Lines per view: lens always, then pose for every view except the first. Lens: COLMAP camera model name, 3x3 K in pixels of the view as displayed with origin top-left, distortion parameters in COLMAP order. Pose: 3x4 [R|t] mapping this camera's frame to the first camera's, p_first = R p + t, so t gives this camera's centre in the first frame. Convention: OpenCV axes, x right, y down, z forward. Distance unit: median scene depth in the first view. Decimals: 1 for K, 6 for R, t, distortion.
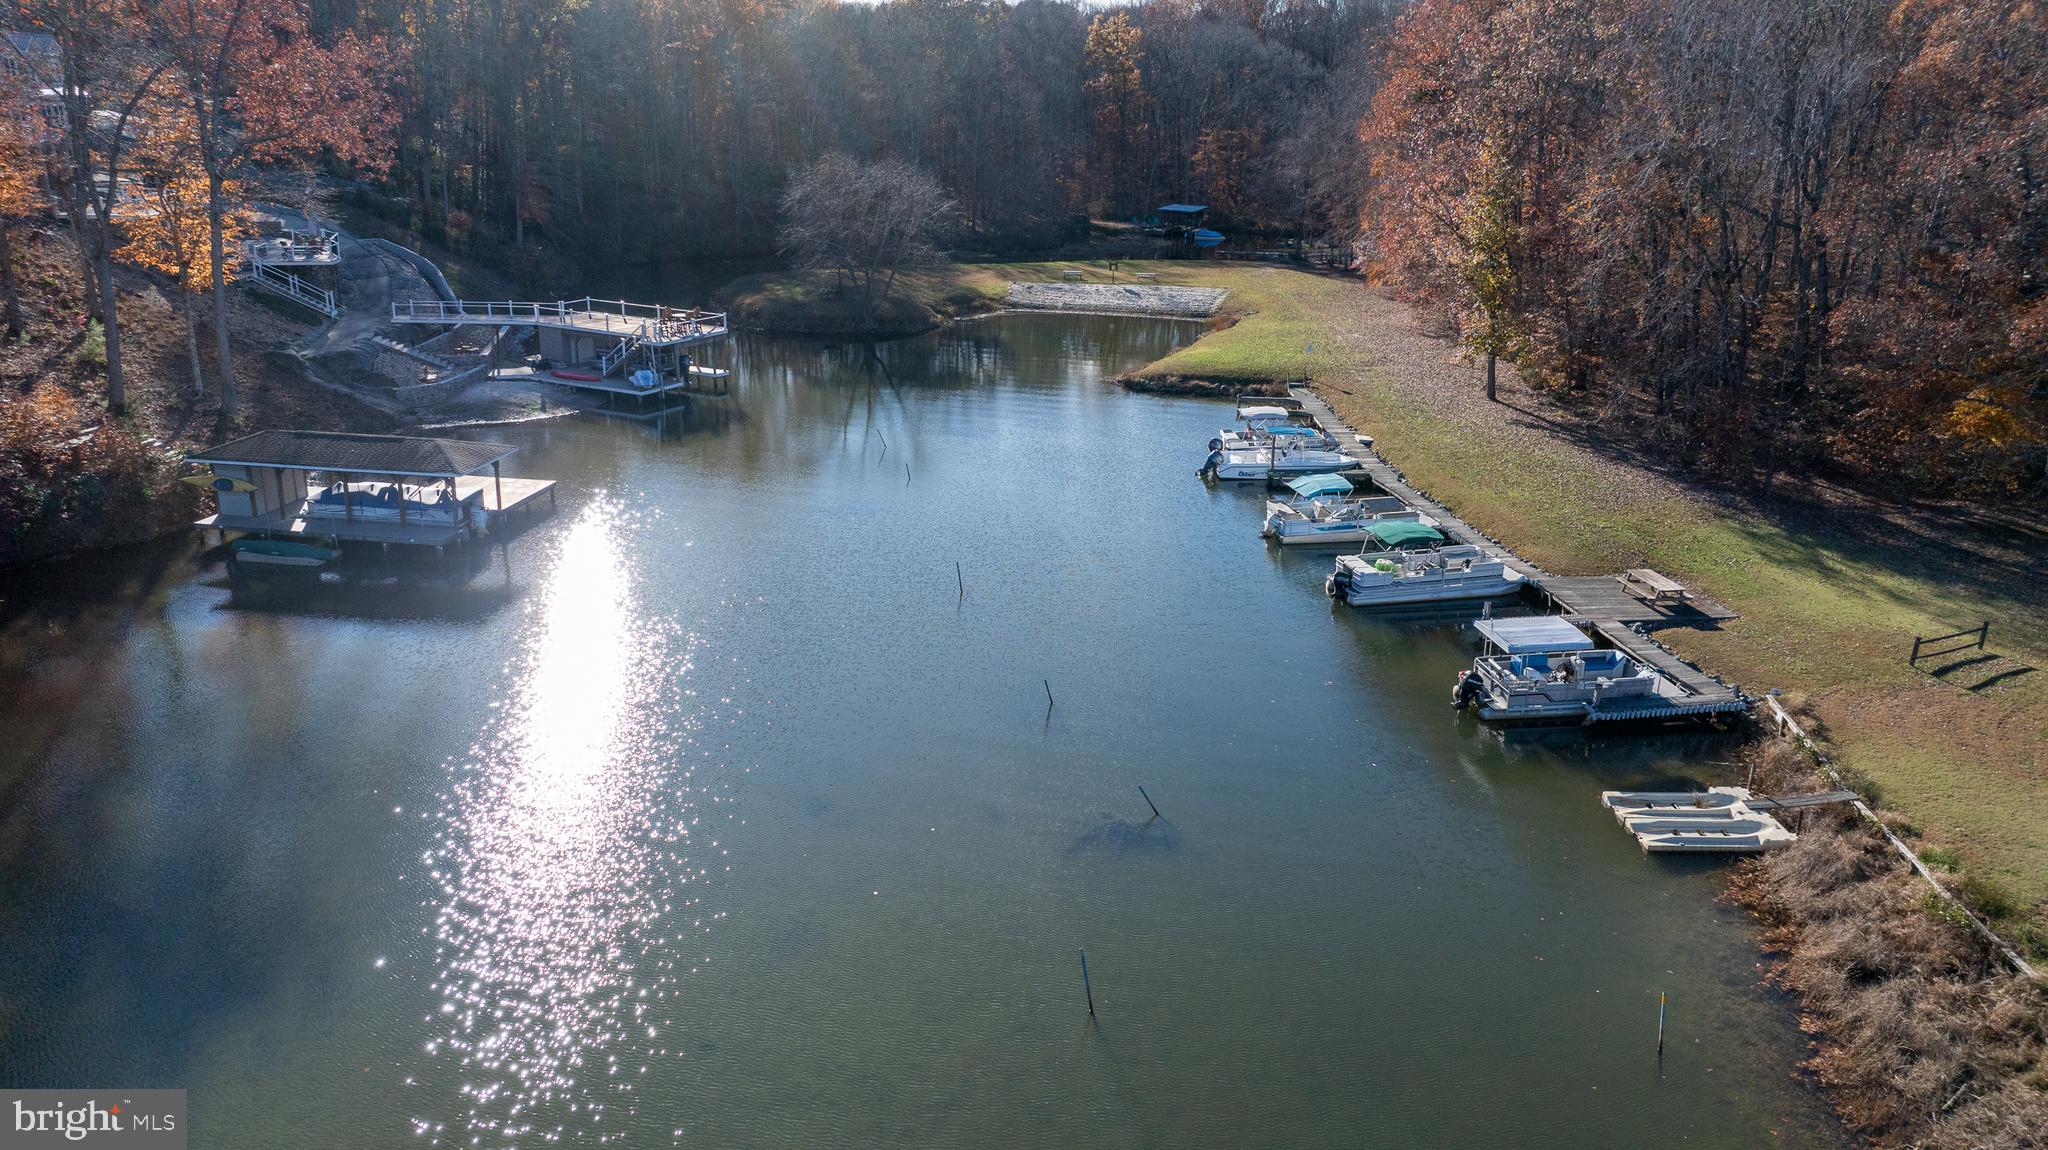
lens RADIAL K [[1427.0, 0, 1025.3], [0, 1427.0, 579.1], [0, 0, 1]] dist [-0.010787, -0.000908]
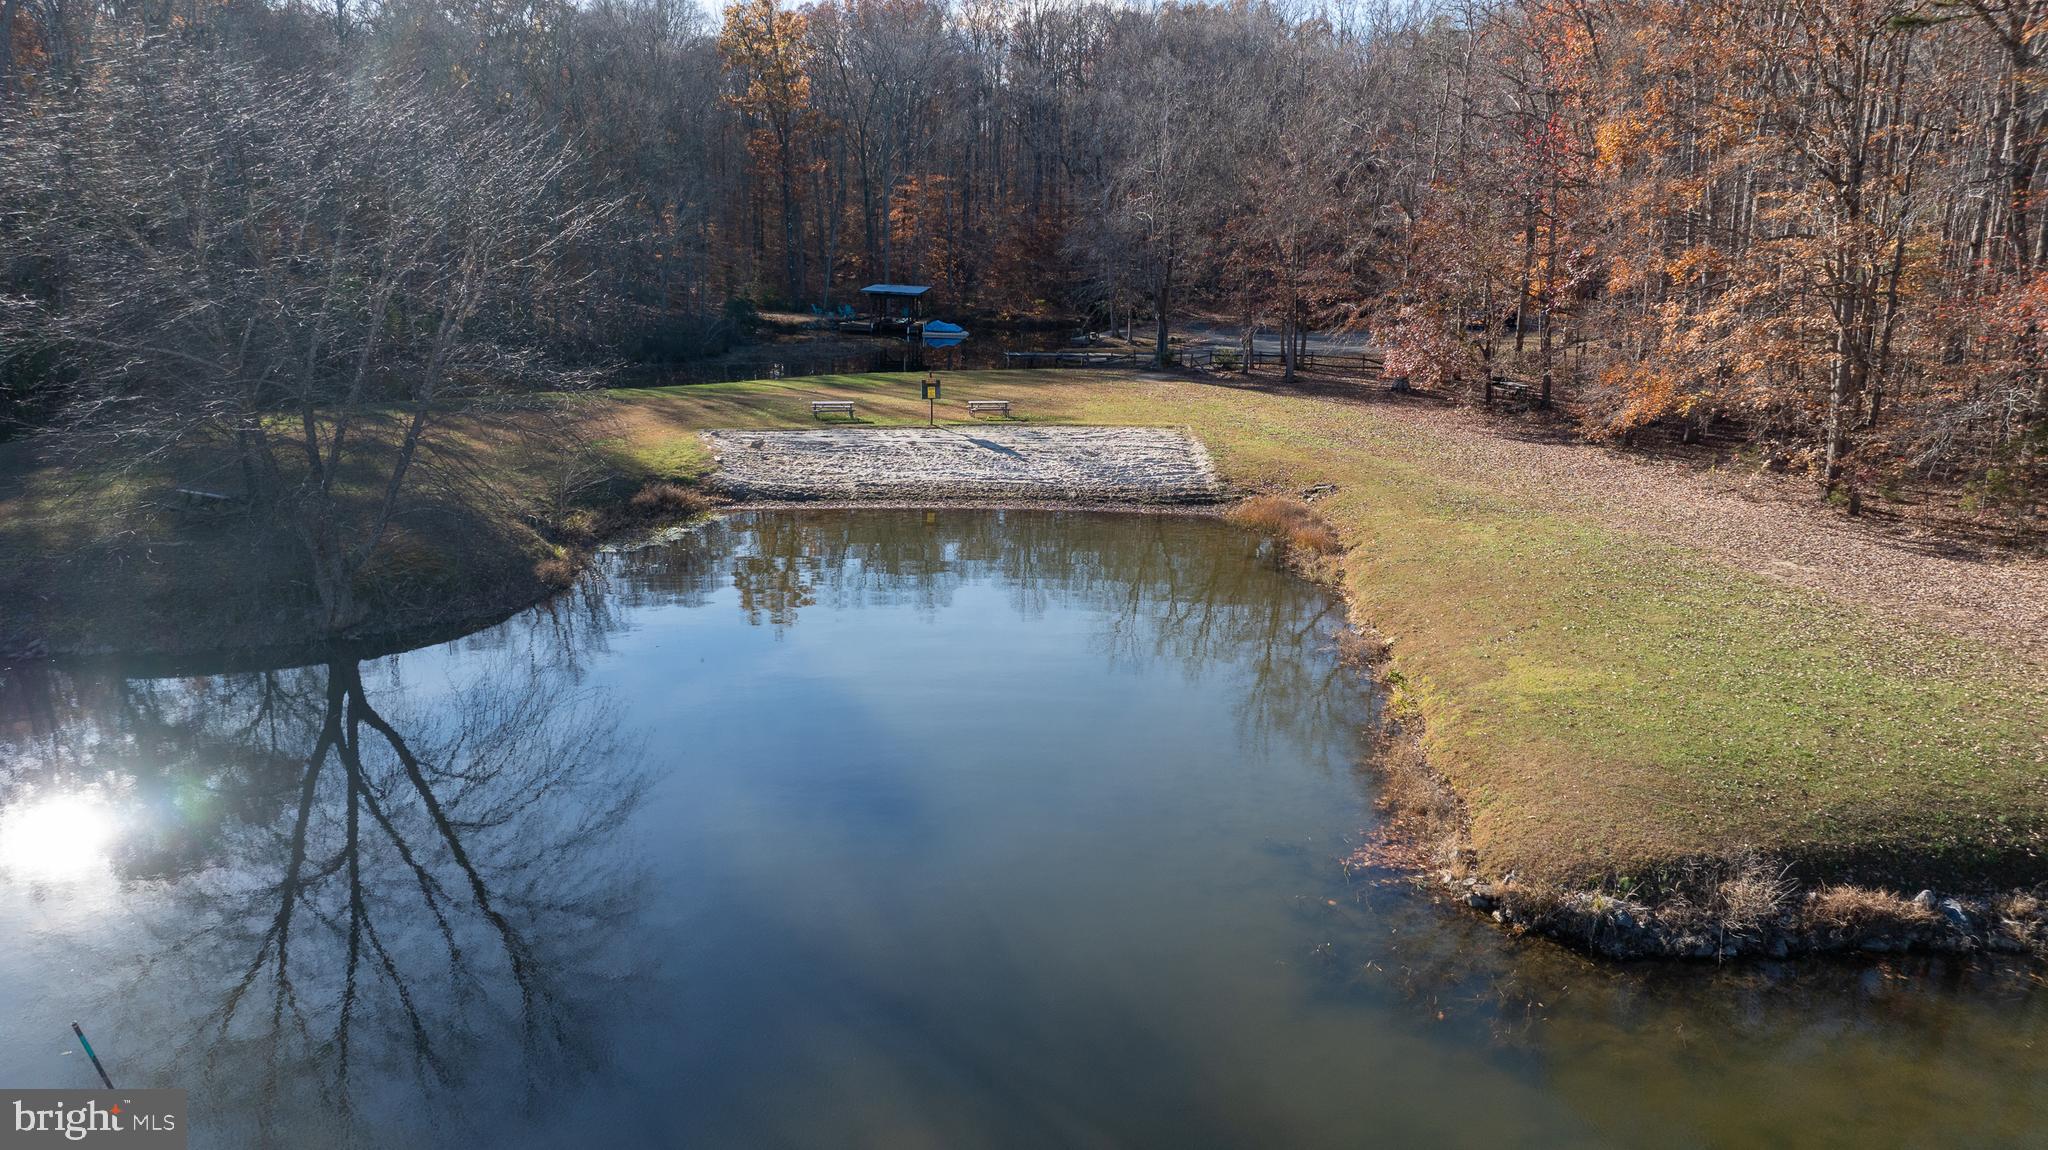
lens RADIAL K [[1427.0, 0, 1023.3], [0, 1427.0, 566.1], [0, 0, 1]] dist [-0.010787, -0.000908]
pose [[0.951682, -0.069232, 0.299180, -0.072418], [0.093024, 0.993473, -0.066012, -0.187119], [-0.292657, 0.090653, 0.951911, 0.807207]]
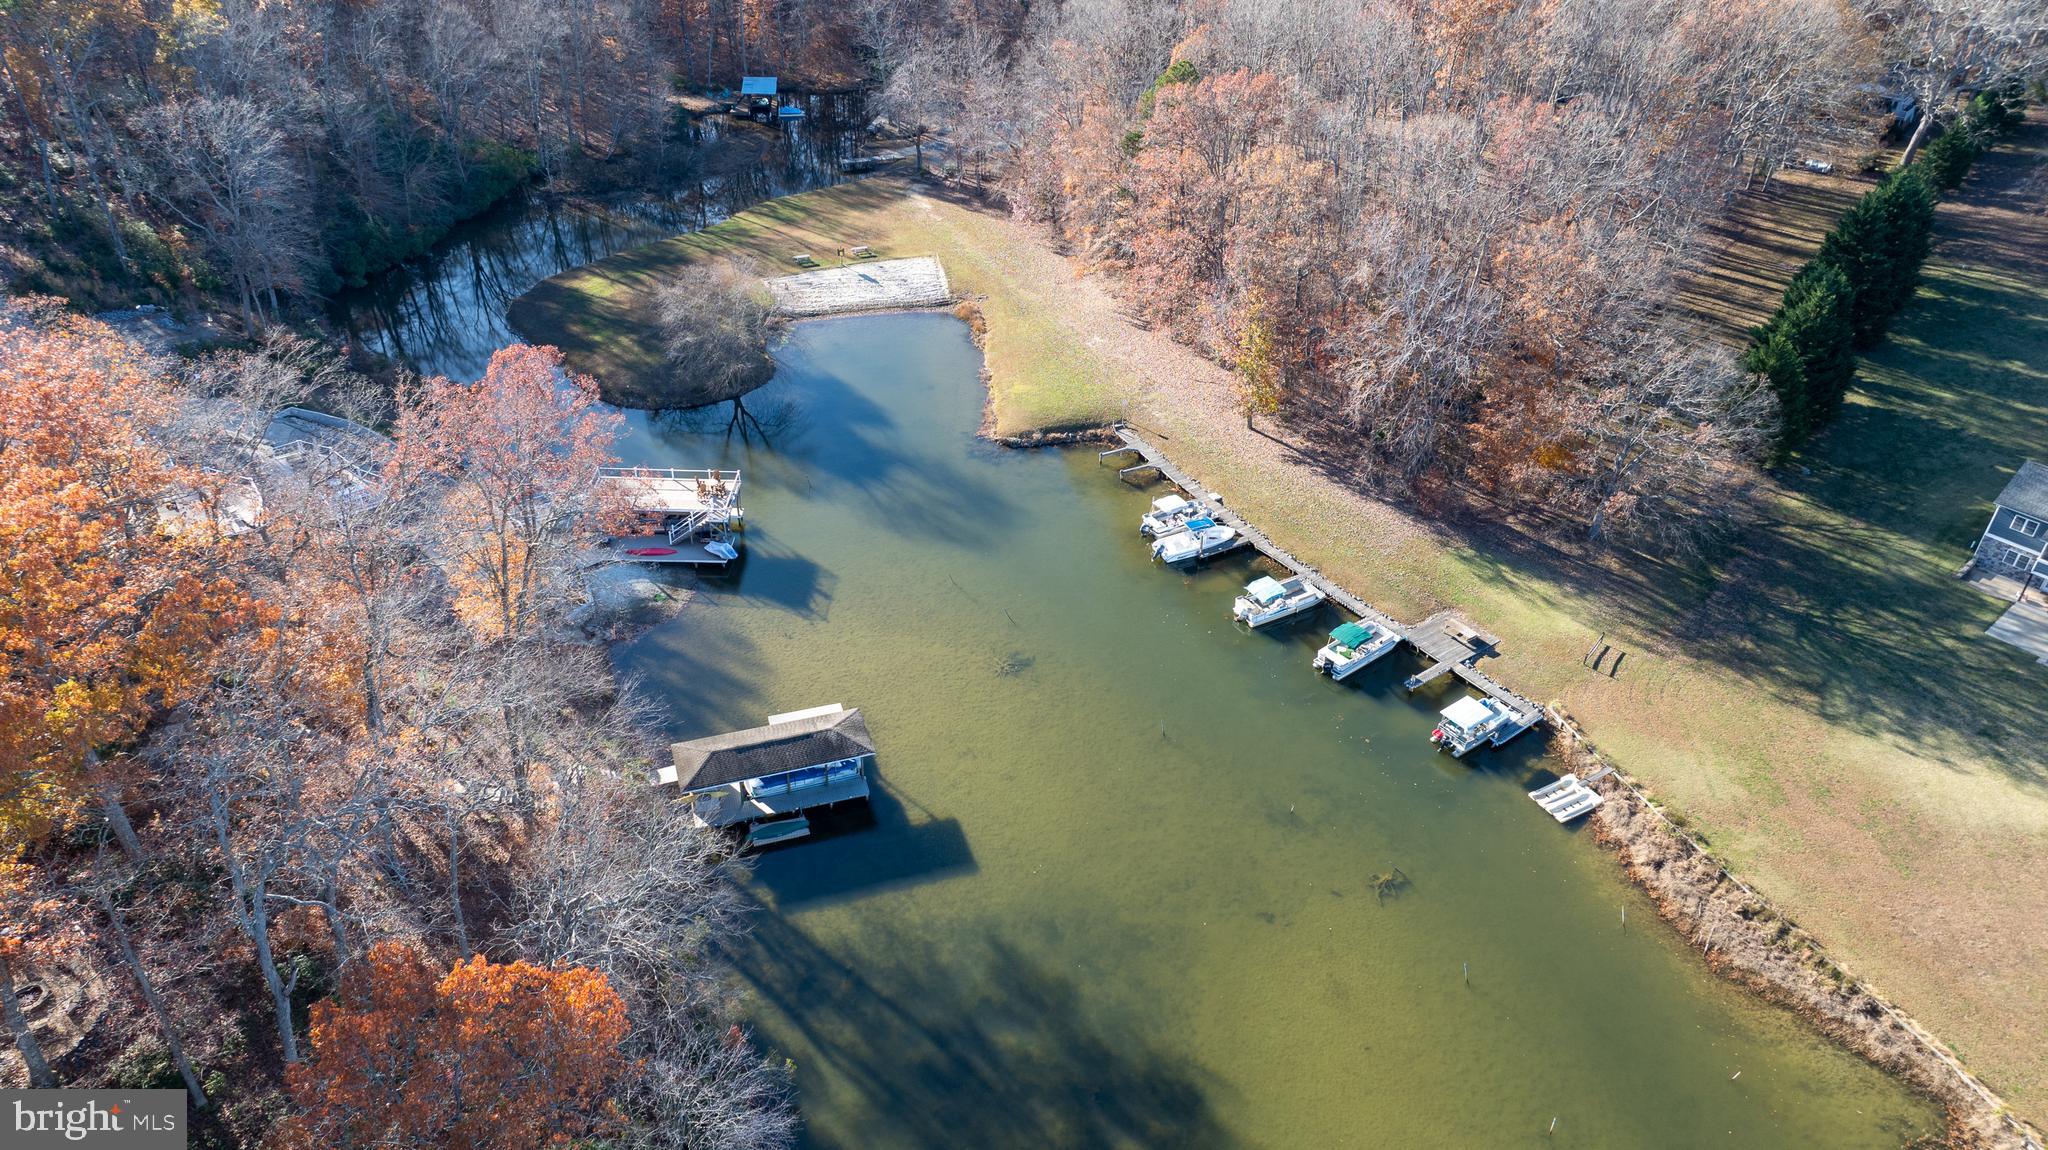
lens RADIAL K [[1427.0, 0, 1021.9], [0, 1427.0, 569.7], [0, 0, 1]] dist [-0.010787, -0.000908]
pose [[0.881727, -0.264528, 0.390617, -0.501591], [0.146952, 0.940812, 0.305415, -0.450459], [-0.448288, -0.211891, 0.868412, -0.263922]]
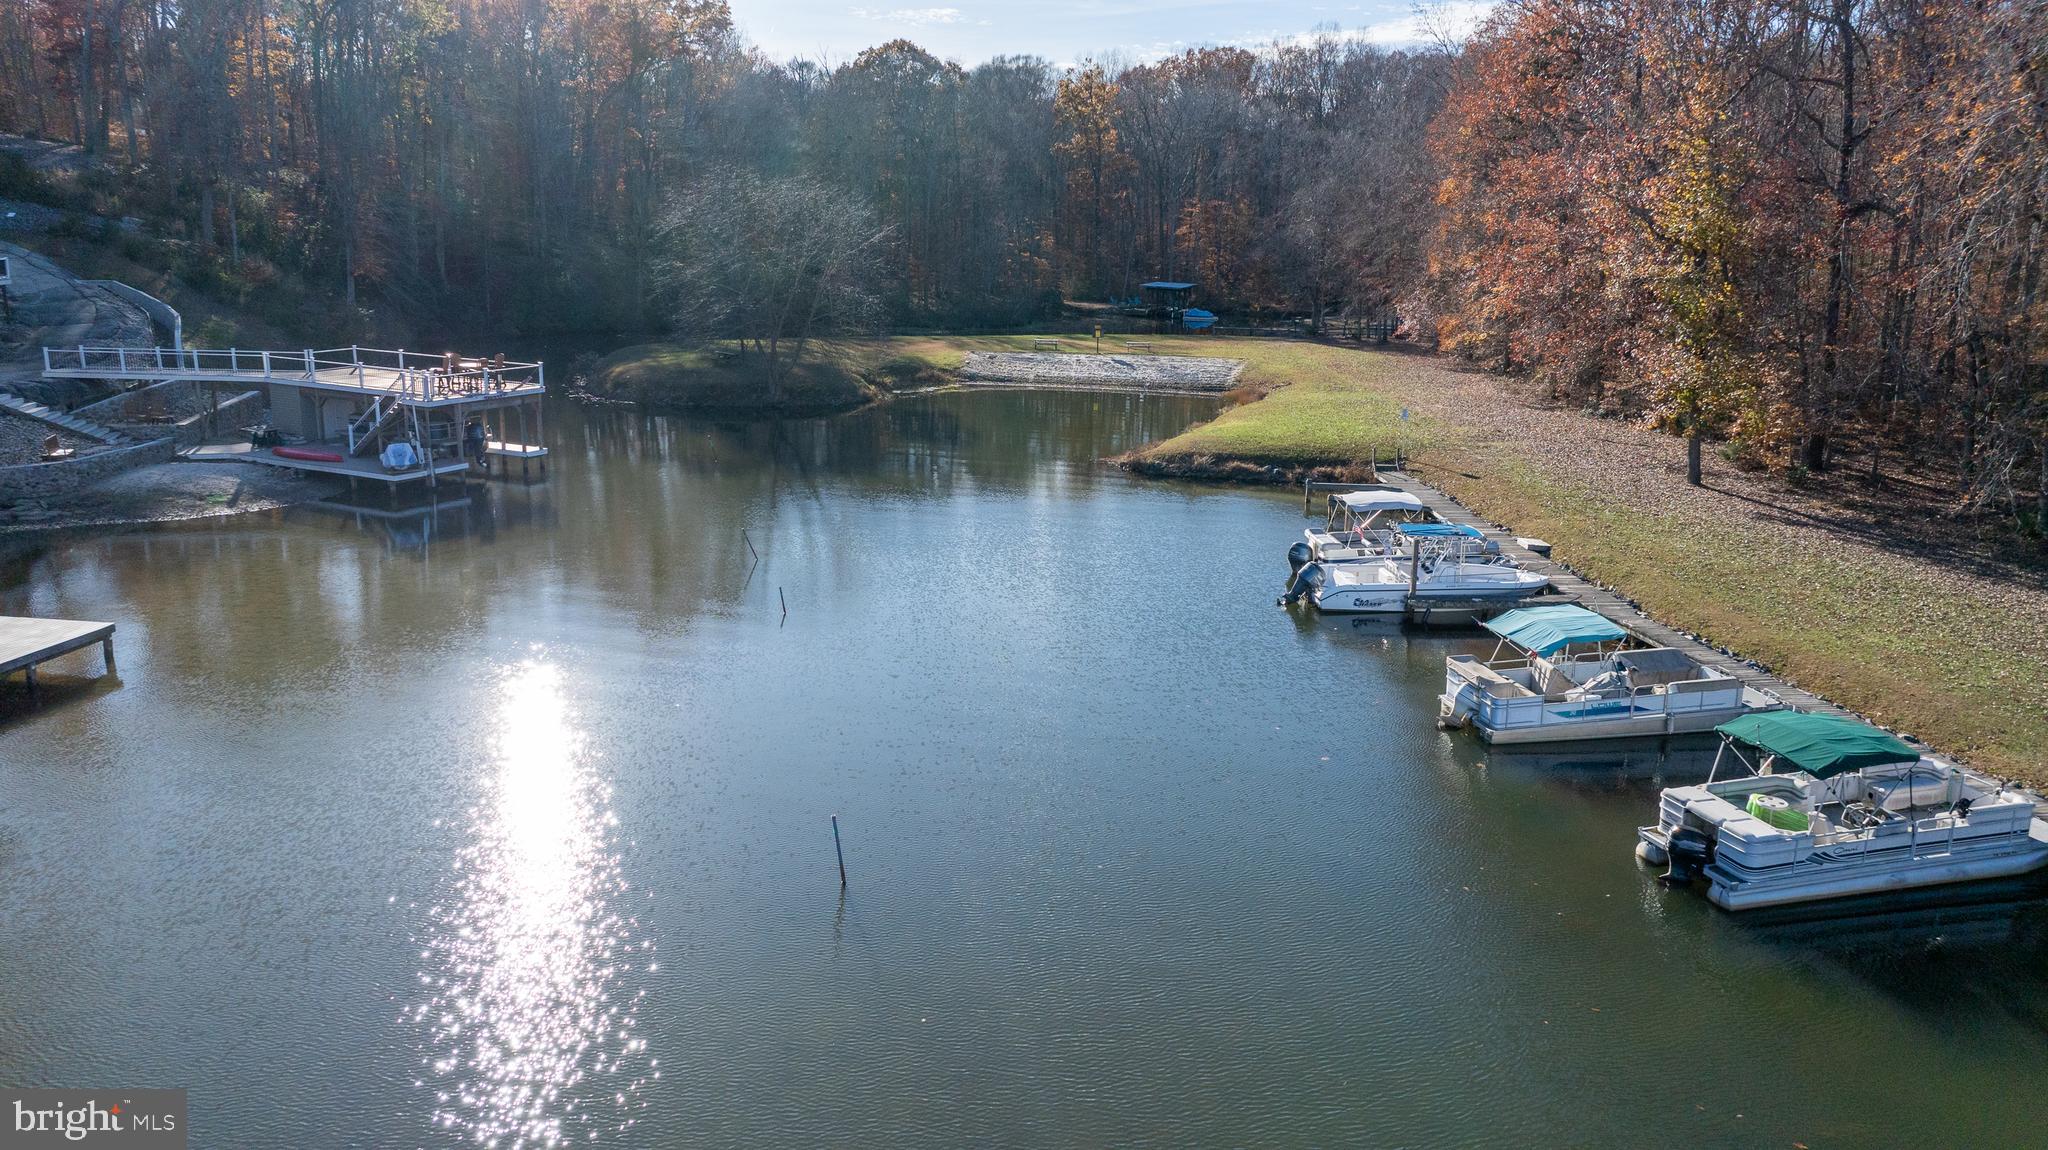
lens RADIAL K [[1427.0, 0, 1025.1], [0, 1427.0, 572.9], [0, 0, 1]] dist [-0.010787, -0.000908]
pose [[0.999636, -0.003135, 0.026781, 0.000009], [0.005383, 0.996427, -0.084291, -0.028834], [-0.026421, 0.084405, 0.996081, 0.323489]]
